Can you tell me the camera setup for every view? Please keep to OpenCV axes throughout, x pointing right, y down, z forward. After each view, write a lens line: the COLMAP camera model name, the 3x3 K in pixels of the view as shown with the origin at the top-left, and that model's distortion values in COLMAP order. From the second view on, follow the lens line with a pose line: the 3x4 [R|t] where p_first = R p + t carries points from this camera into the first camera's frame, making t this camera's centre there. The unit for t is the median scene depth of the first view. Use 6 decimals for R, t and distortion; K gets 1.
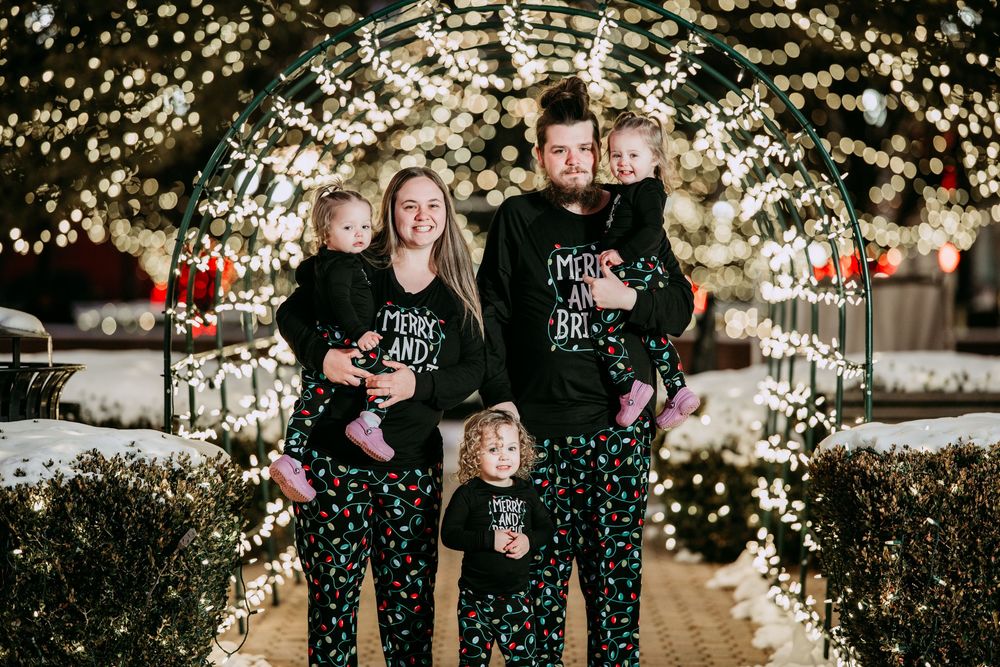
lens RADIAL K [[3663.0, 0, 500.6], [0, 3663.0, 331.8], [0, 0, 1]] dist [0.145636, -1.681107]
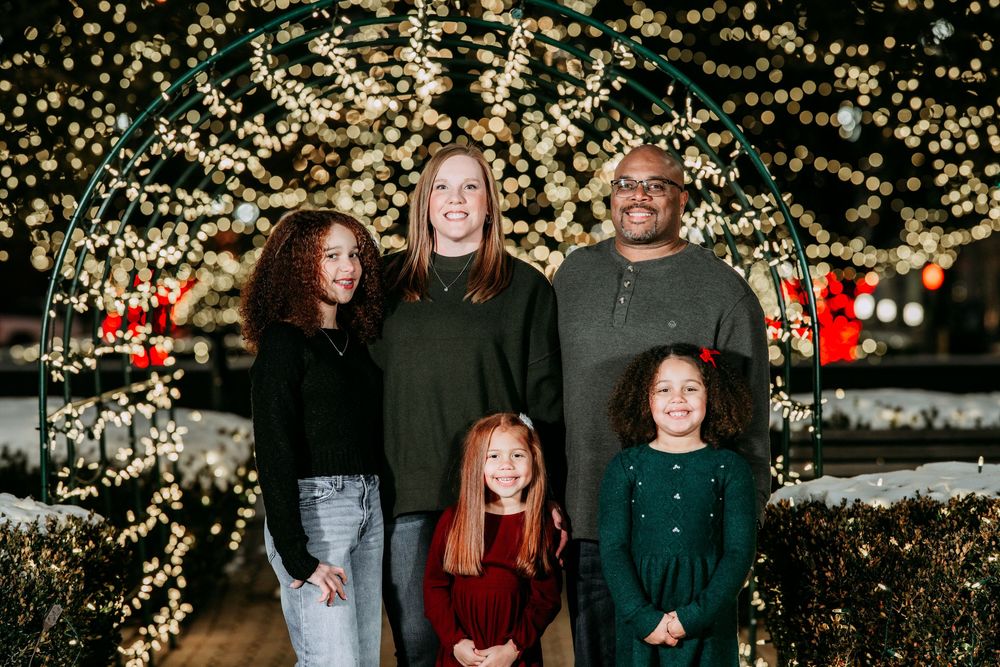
lens RADIAL K [[3737.3, 0, 500.3], [0, 3737.3, 331.4], [0, 0, 1]] dist [0.212336, -3.224376]
pose [[0.999934, -0.010132, 0.005412, 0.014976], [0.010167, 0.999927, -0.006520, -0.004242], [-0.005346, 0.006575, 0.999964, 0.066001]]
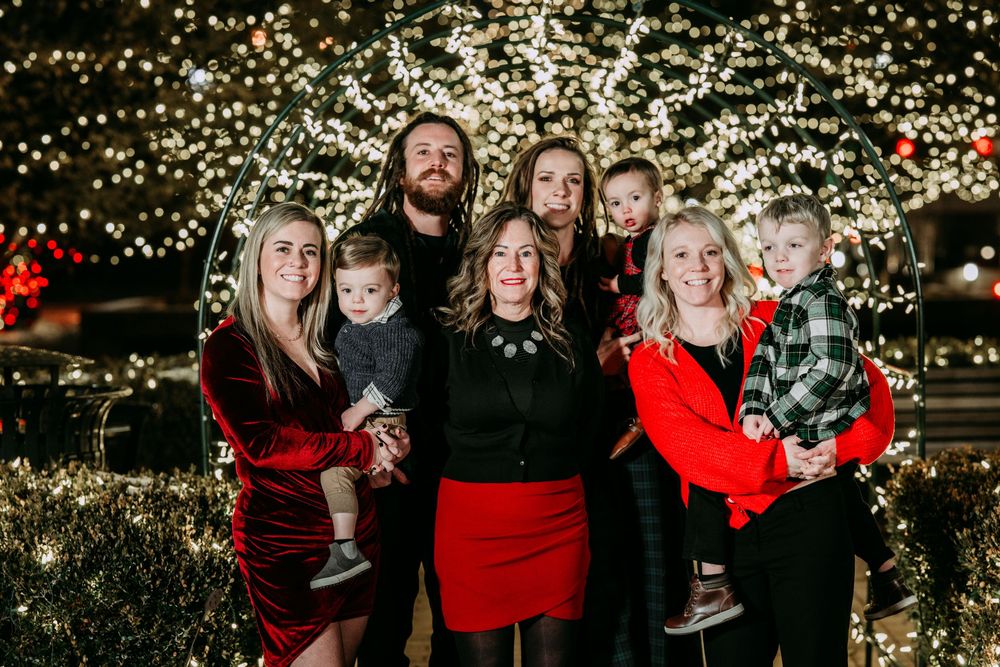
lens RADIAL K [[2485.9, 0, 499.1], [0, 2485.9, 363.6], [0, 0, 1]] dist [-0.020192, 3.889105]
pose [[0.999674, -0.019227, -0.016779, -0.002921], [0.019717, 0.999369, 0.029529, -0.013697], [0.016201, -0.029850, 0.999423, 0.297983]]
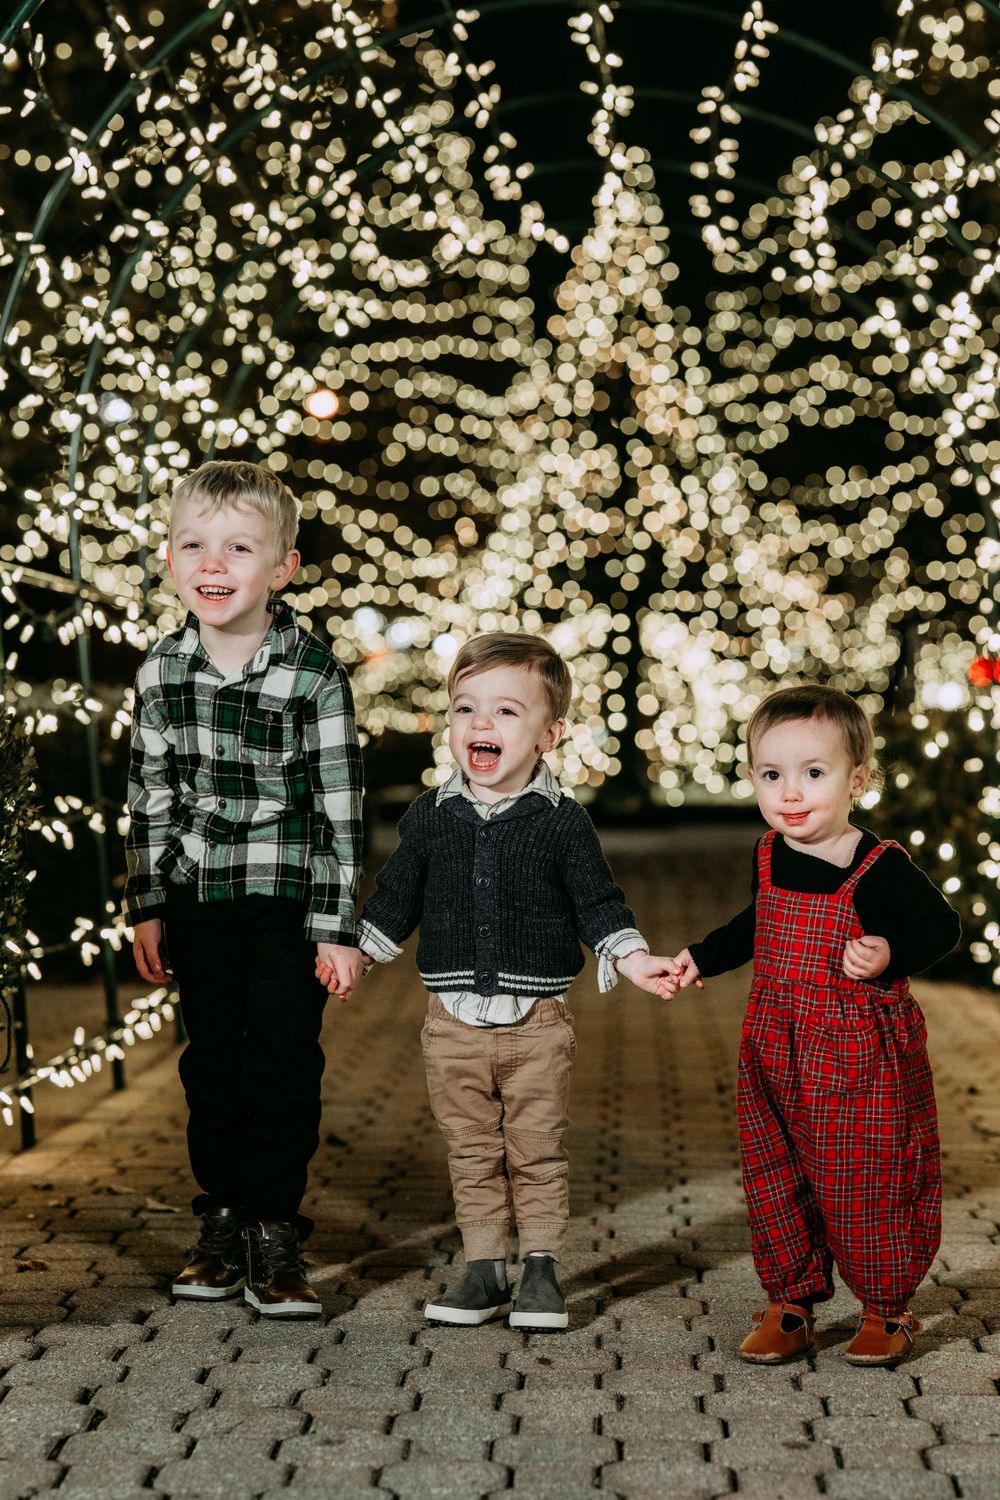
lens RADIAL K [[3555.7, 0, 499.0], [0, 3555.7, 748.9], [0, 0, 1]] dist [0.065361, 1.339446]
pose [[0.999346, -0.001822, -0.036120, 0.003415], [0.001365, 0.999919, -0.012681, 0.037764], [0.036140, 0.012623, 0.999267, 0.462595]]
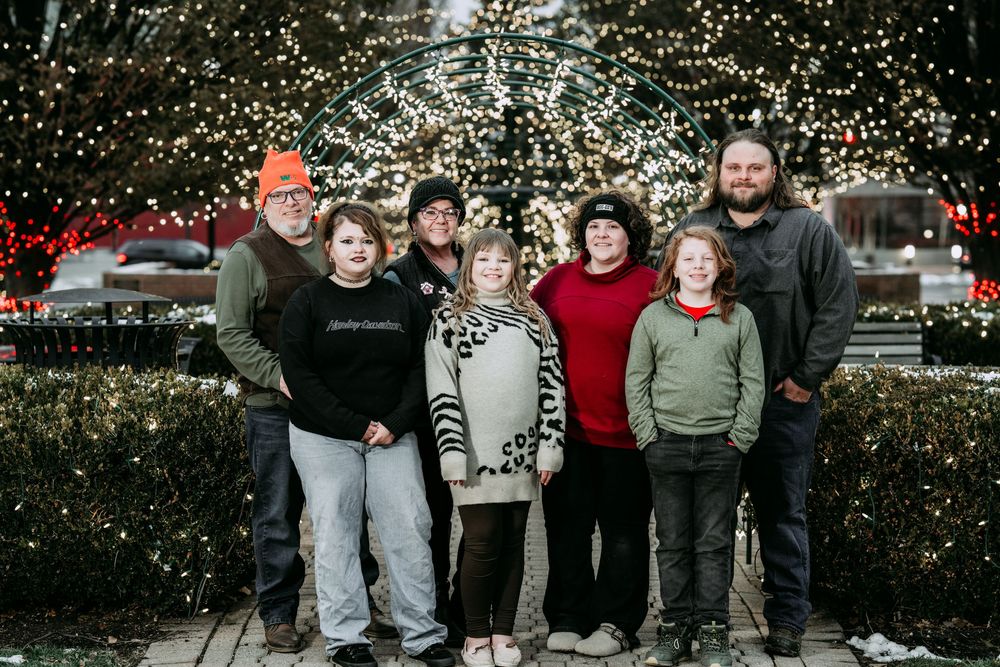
lens RADIAL K [[2329.1, 0, 514.4], [0, 2329.1, 358.6], [0, 0, 1]] dist [0.209010, 0.381655]
pose [[0.999984, -0.005615, -0.001121, 0.006527], [0.005657, 0.999120, 0.041553, -0.011038], [0.000887, -0.041559, 0.999136, 0.106452]]
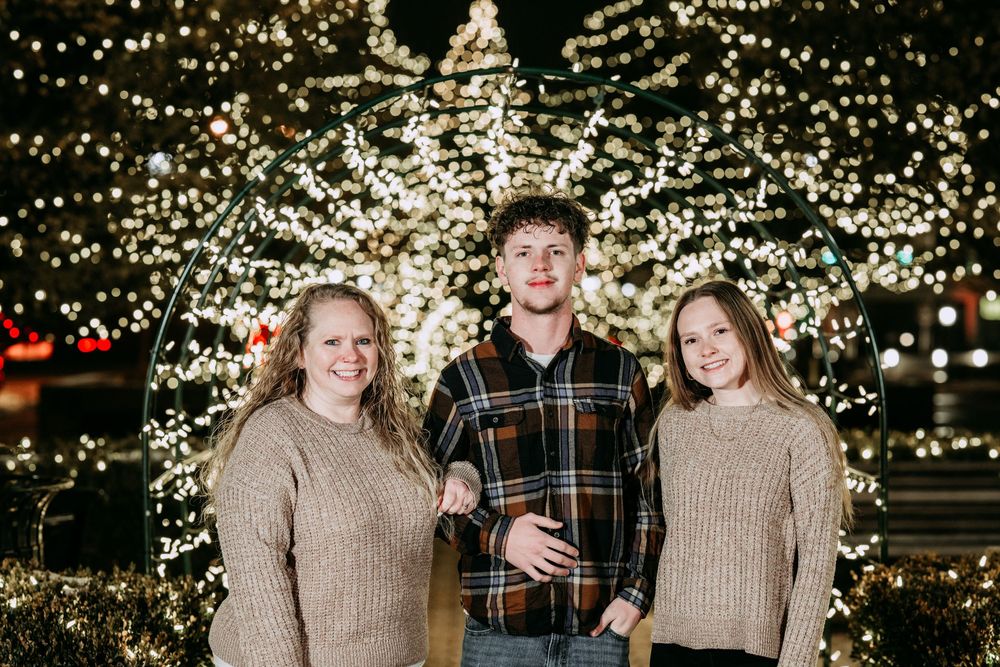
lens RADIAL K [[2360.4, 0, 494.6], [0, 2360.4, 352.6], [0, 0, 1]] dist [0.090270, 1.563257]
pose [[0.999972, -0.005507, 0.004999, -0.005463], [0.005538, 0.999966, -0.006189, -0.017632], [-0.004965, 0.006216, 0.999968, 0.339002]]
